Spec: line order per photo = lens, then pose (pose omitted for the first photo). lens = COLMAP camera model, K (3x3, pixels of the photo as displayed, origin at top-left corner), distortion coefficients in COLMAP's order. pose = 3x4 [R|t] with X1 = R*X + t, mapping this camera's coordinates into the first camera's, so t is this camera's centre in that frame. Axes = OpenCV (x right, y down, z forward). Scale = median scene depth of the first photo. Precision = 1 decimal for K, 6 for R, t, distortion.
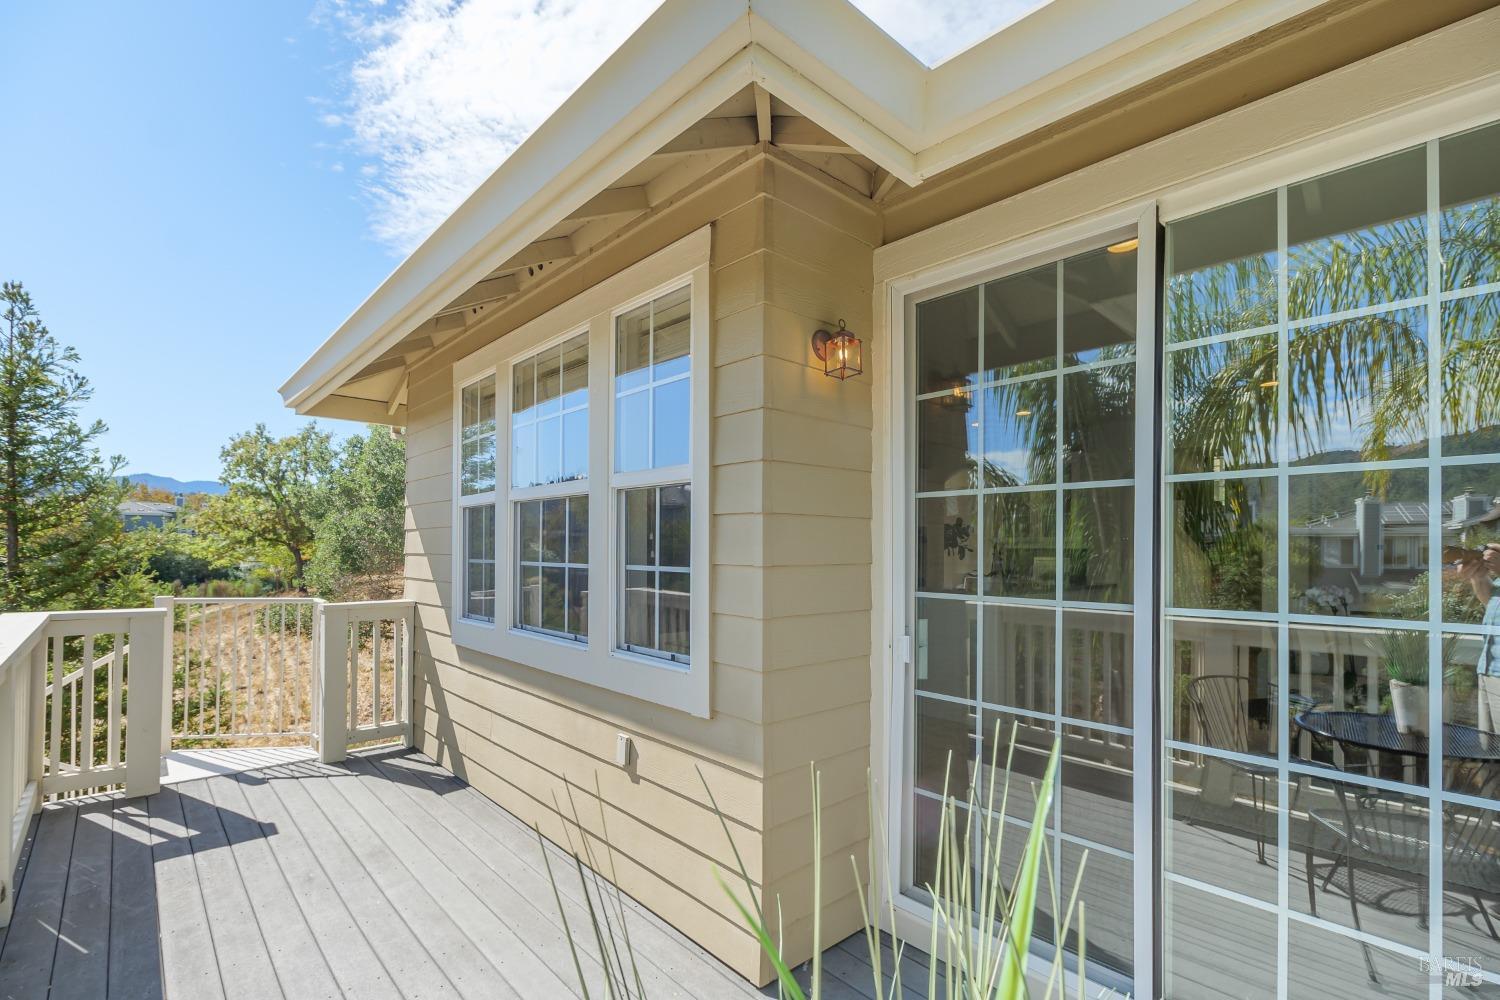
lens RADIAL K [[667.5, 0, 750.4], [0, 667.5, 549.5], [0, 0, 1]] dist [0.000840, 0.000176]
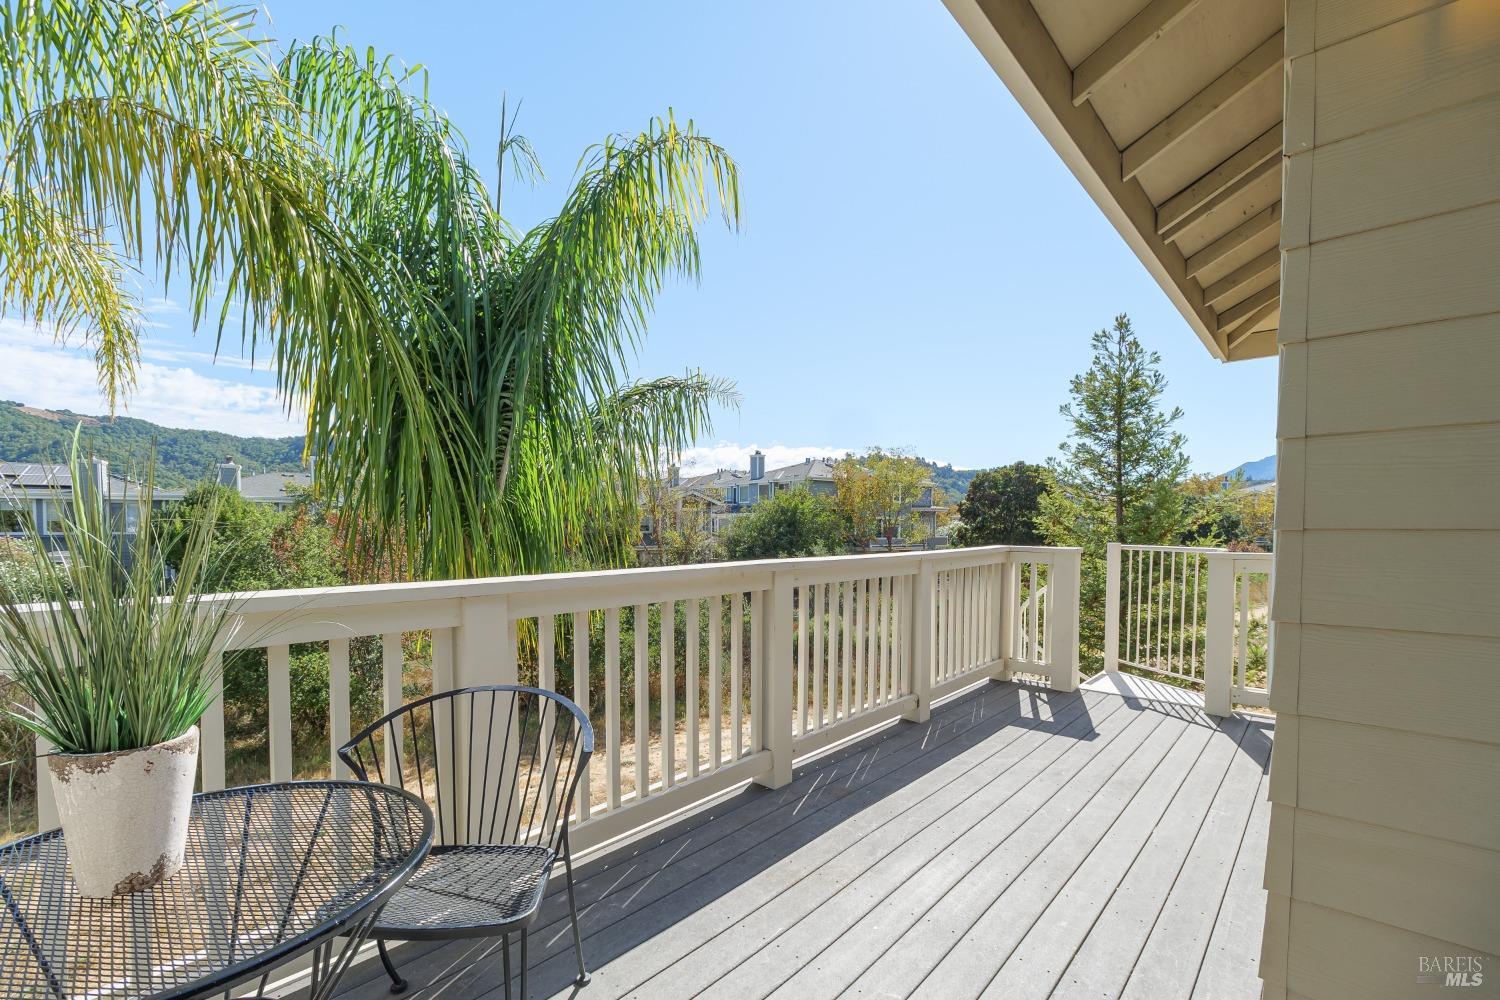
lens RADIAL K [[667.5, 0, 750.4], [0, 667.5, 549.5], [0, 0, 1]] dist [0.000840, 0.000176]
pose [[0.090648, 0.022592, -0.995627, 0.288790], [0.004170, 0.999725, 0.023065, 0.057326], [0.995874, -0.006243, 0.090529, 0.259598]]
